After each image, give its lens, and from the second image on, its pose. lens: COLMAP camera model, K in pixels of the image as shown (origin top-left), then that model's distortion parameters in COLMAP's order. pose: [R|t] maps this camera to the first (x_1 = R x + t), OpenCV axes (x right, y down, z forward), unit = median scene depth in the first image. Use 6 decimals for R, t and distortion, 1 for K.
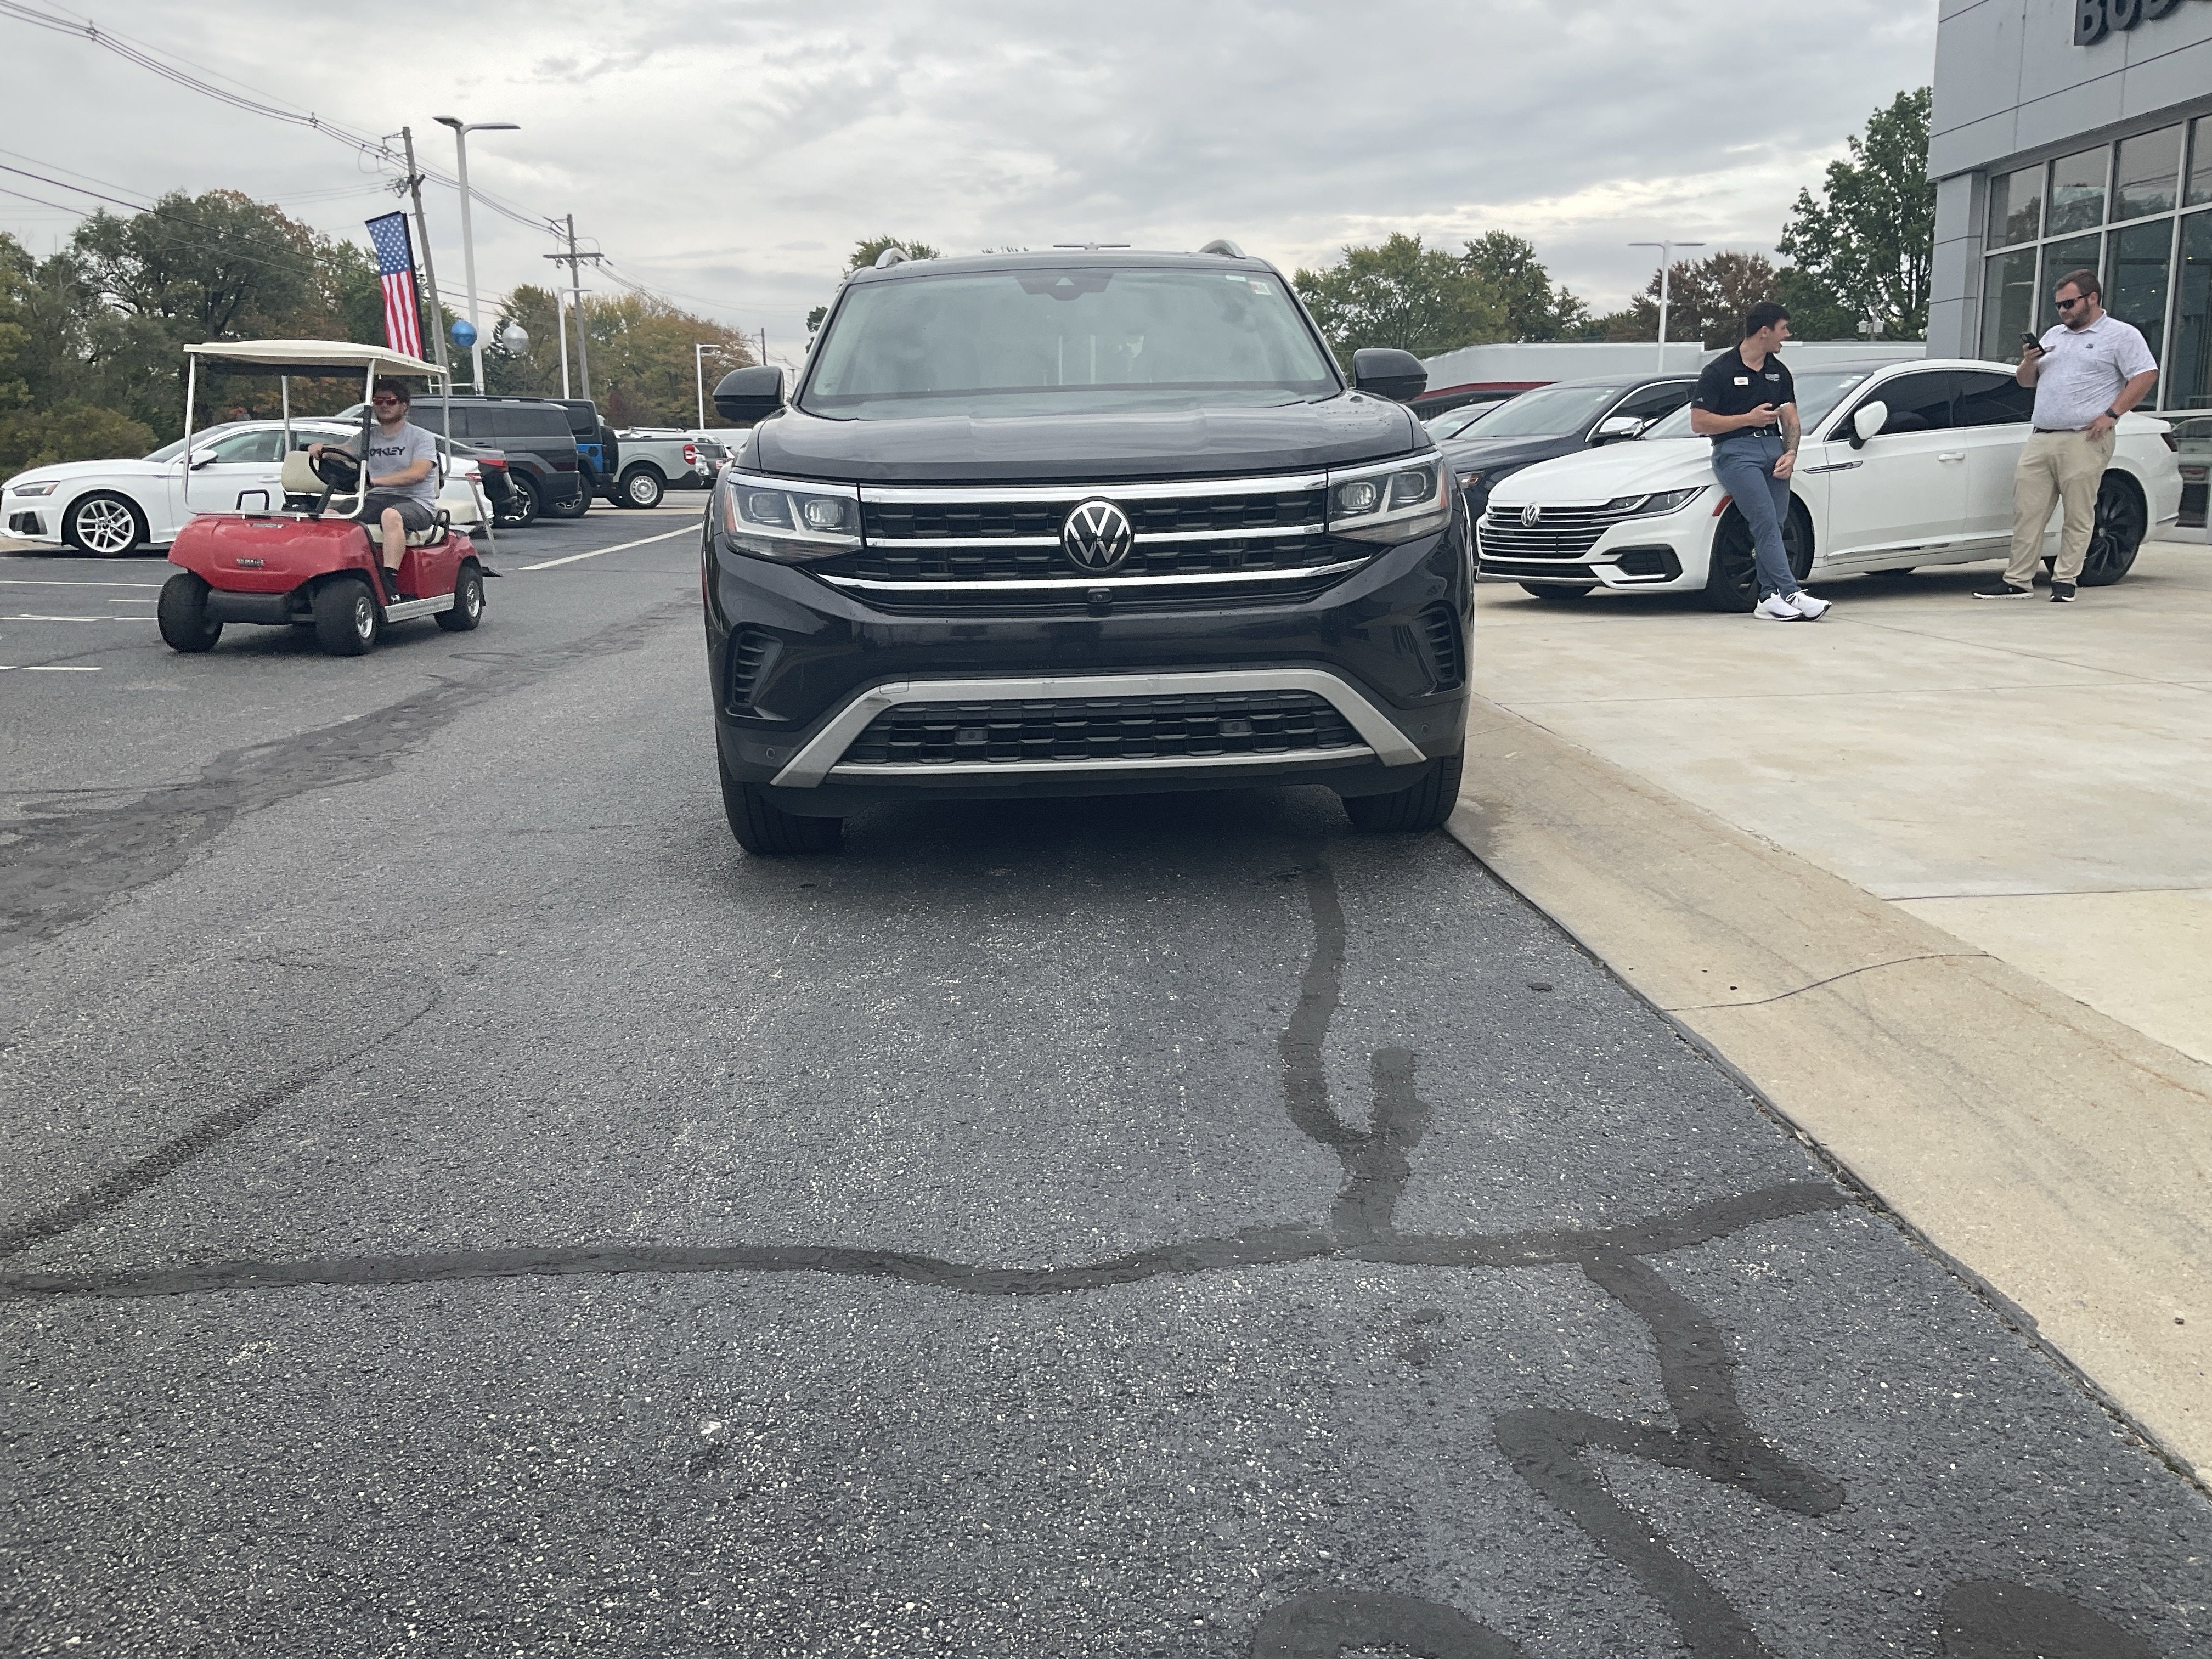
lens RADIAL K [[1819.7, 0, 1103.0], [0, 1819.7, 860.8], [0, 0, 1]] dist [0.090655, -0.188634]
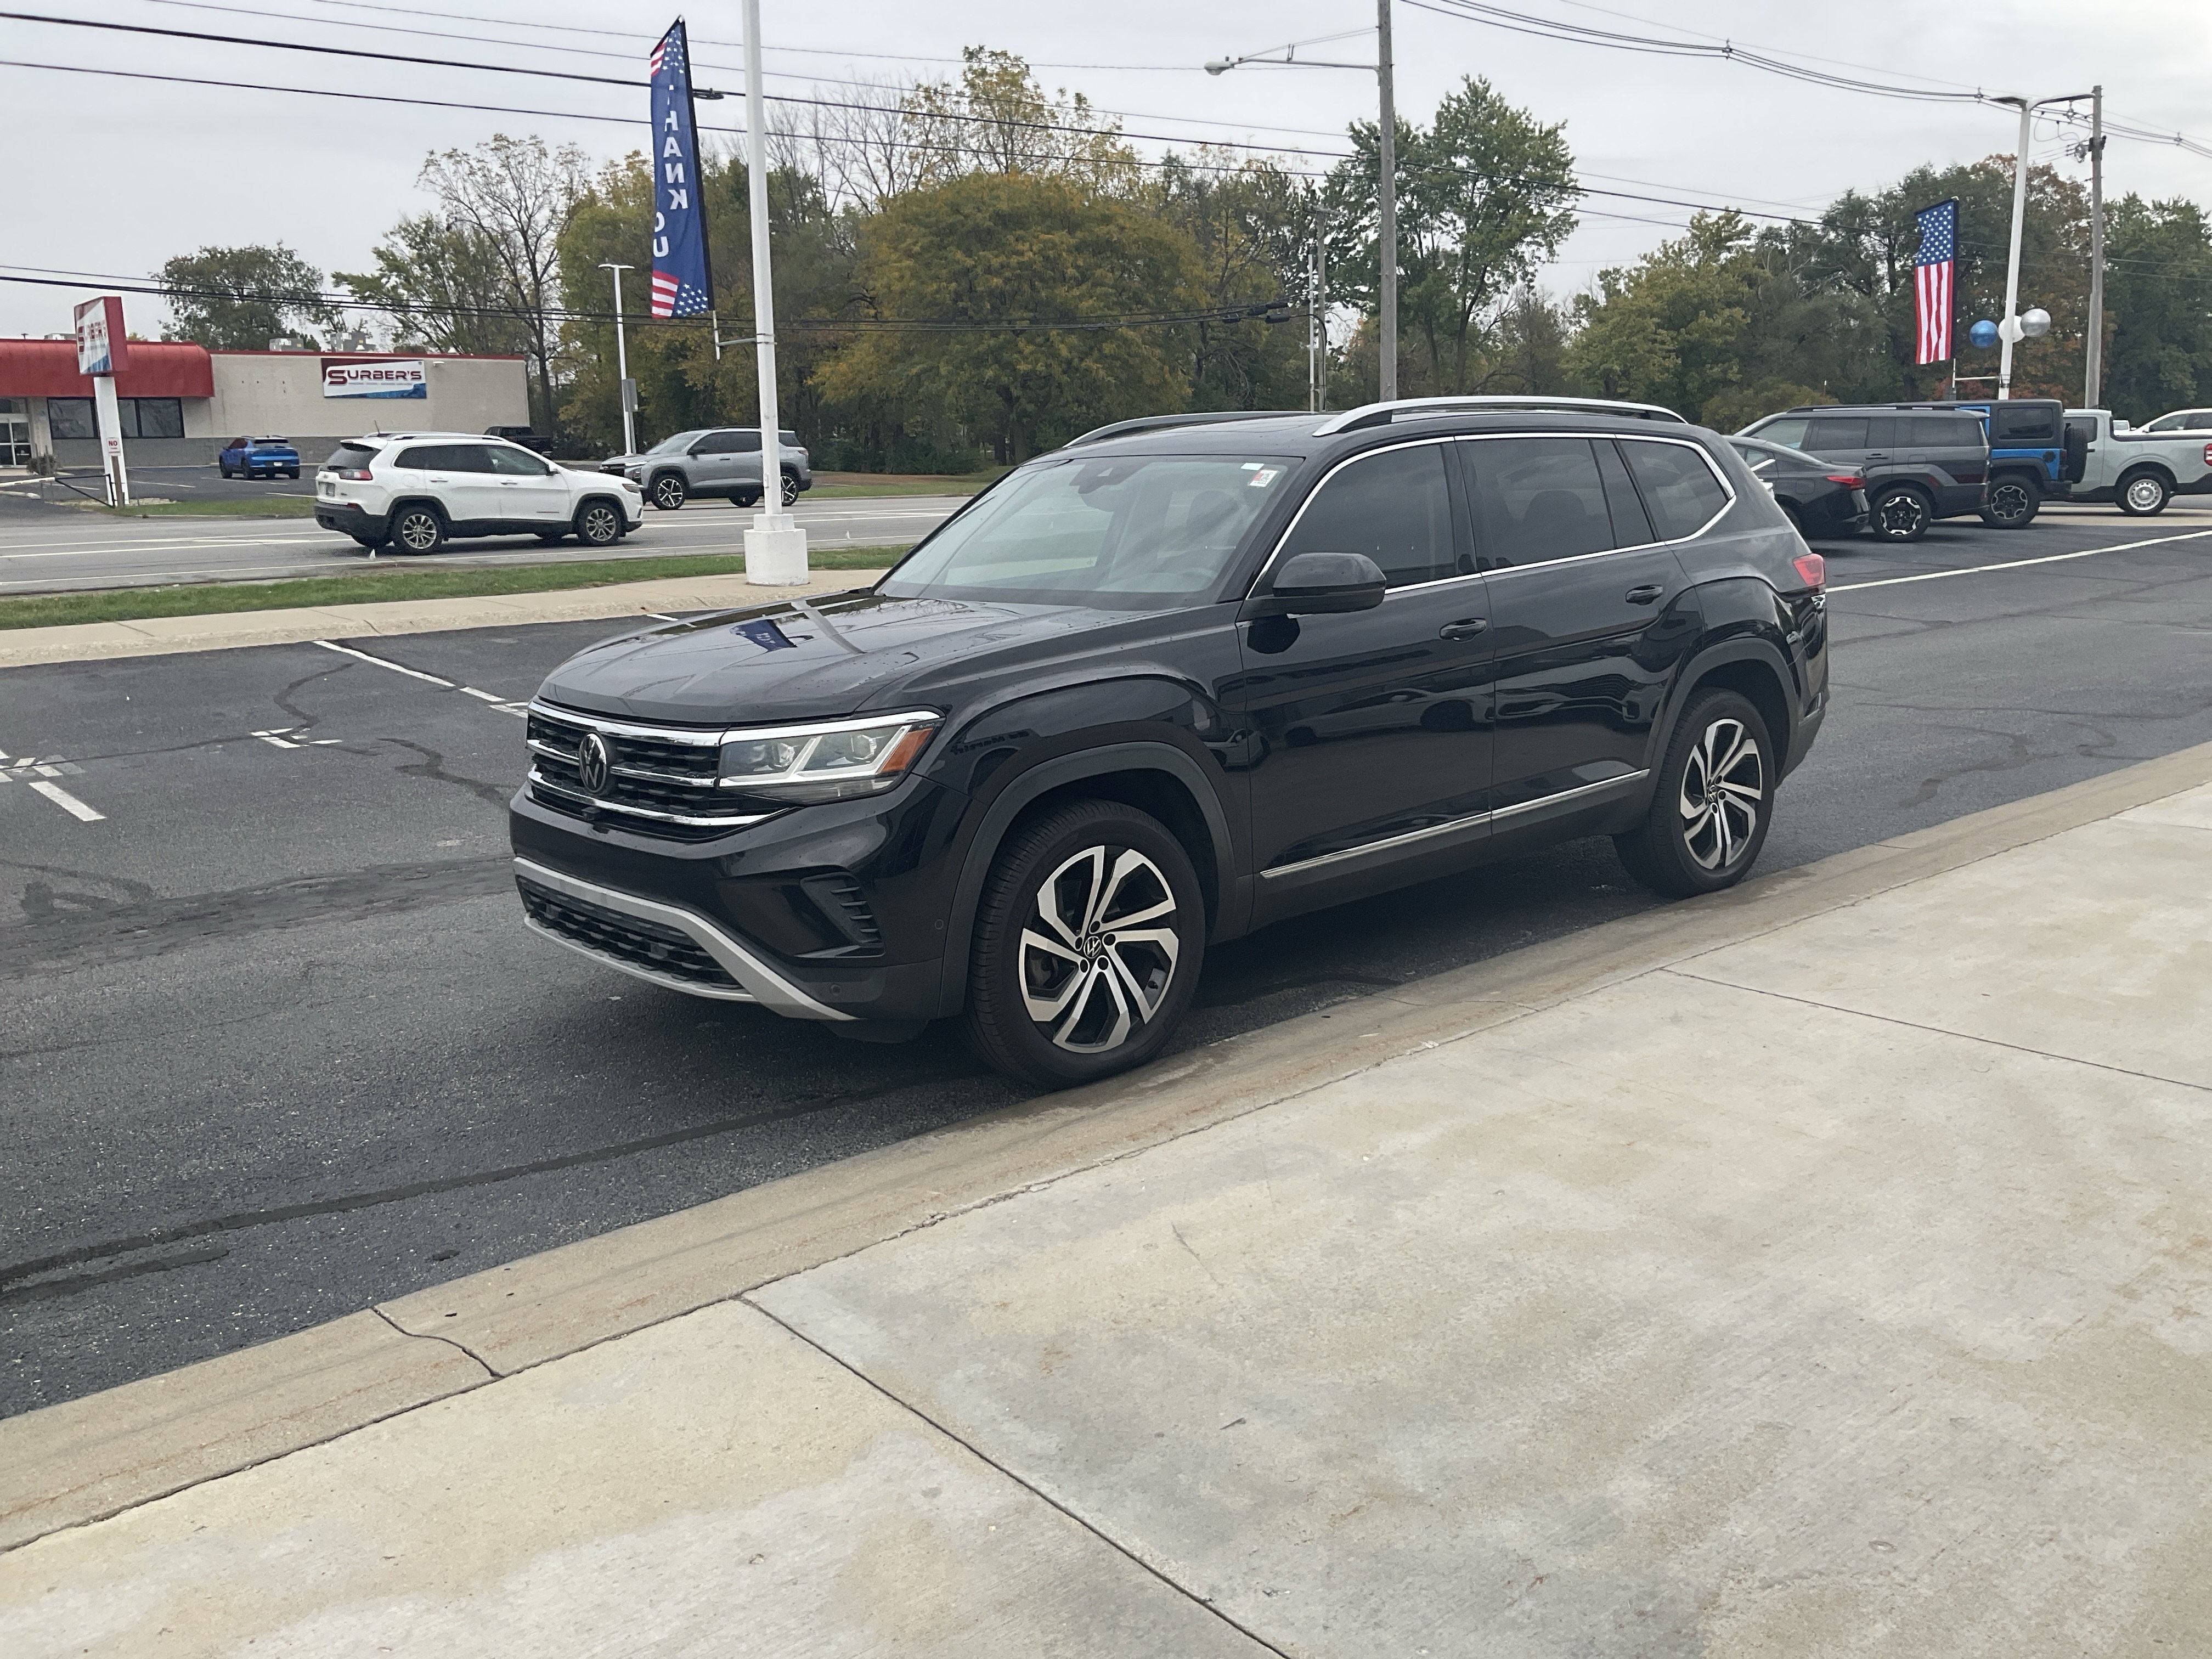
lens RADIAL K [[1819.7, 0, 1103.0], [0, 1819.7, 860.8], [0, 0, 1]] dist [0.090655, -0.188634]
pose [[0.622546, 0.176620, -0.762392, 0.445175], [-0.159295, 0.982403, 0.097514, -0.114883], [0.766200, 0.060738, 0.639726, 0.207414]]
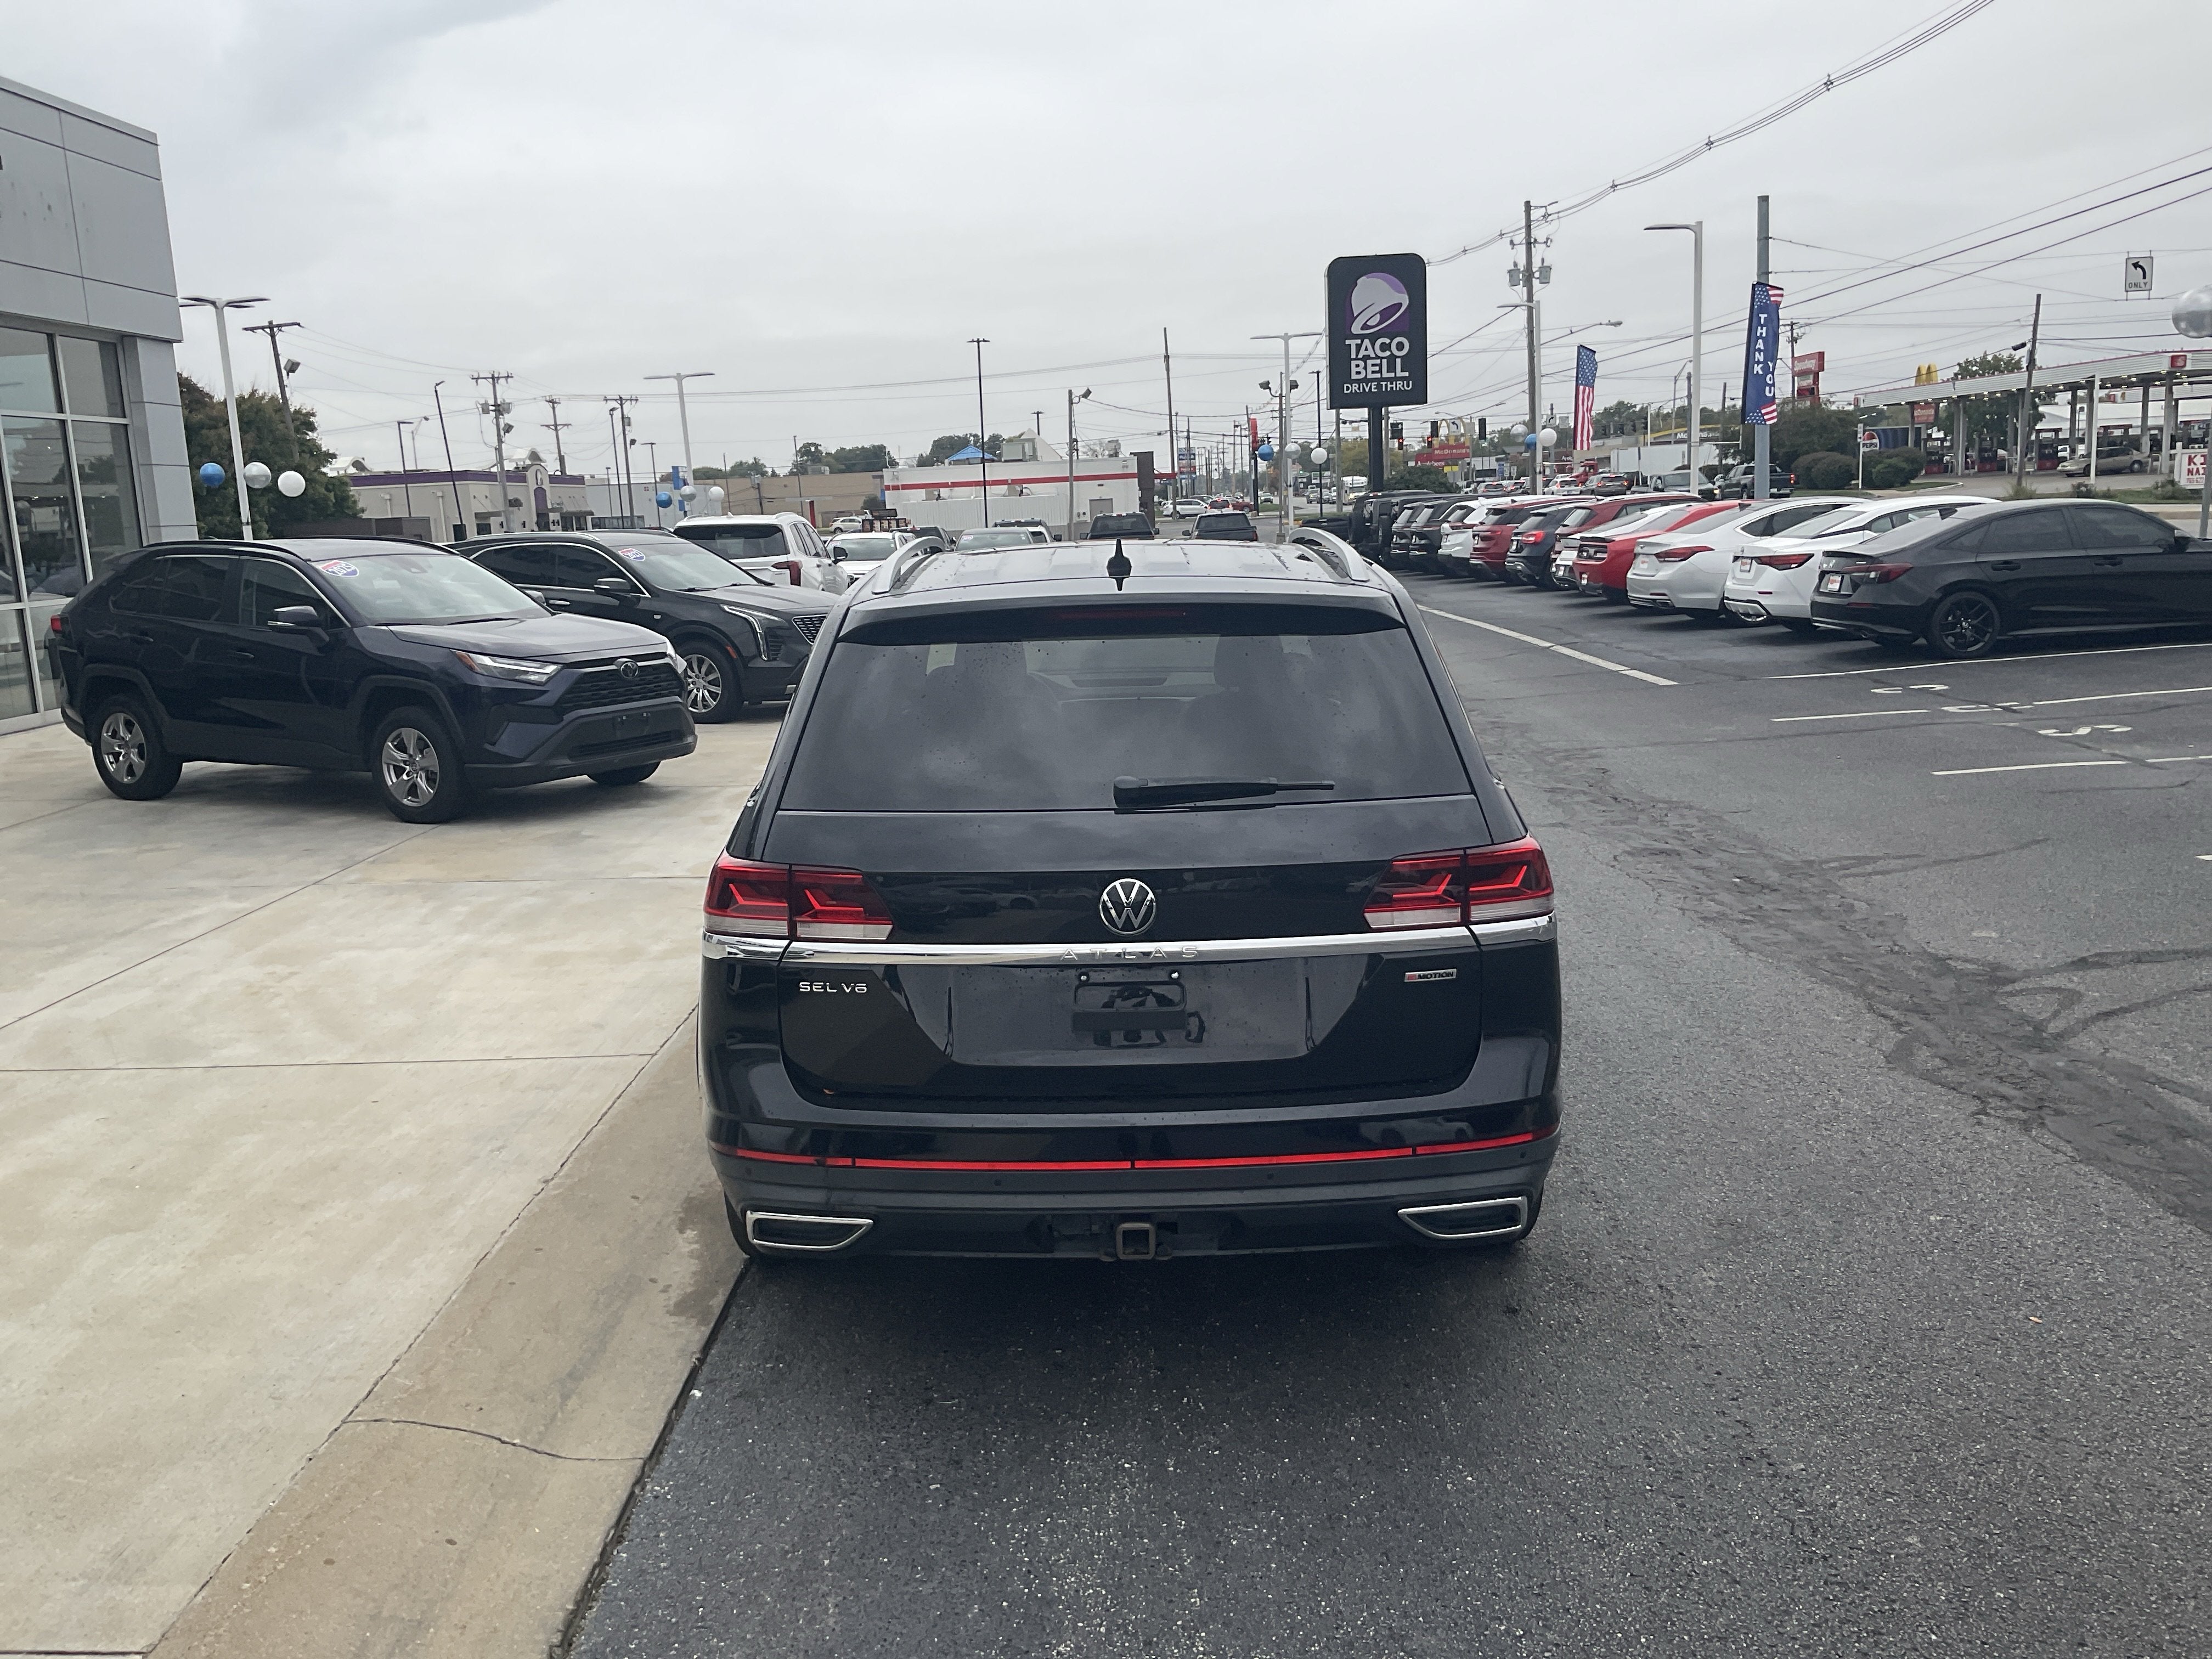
lens RADIAL K [[1819.7, 0, 1103.0], [0, 1819.7, 860.8], [0, 0, 1]] dist [0.090655, -0.188634]
pose [[-0.997098, 0.043587, 0.062409, -0.042088], [0.064715, 0.917058, 0.393468, -0.343310], [-0.040083, 0.396365, -0.917218, 1.194356]]
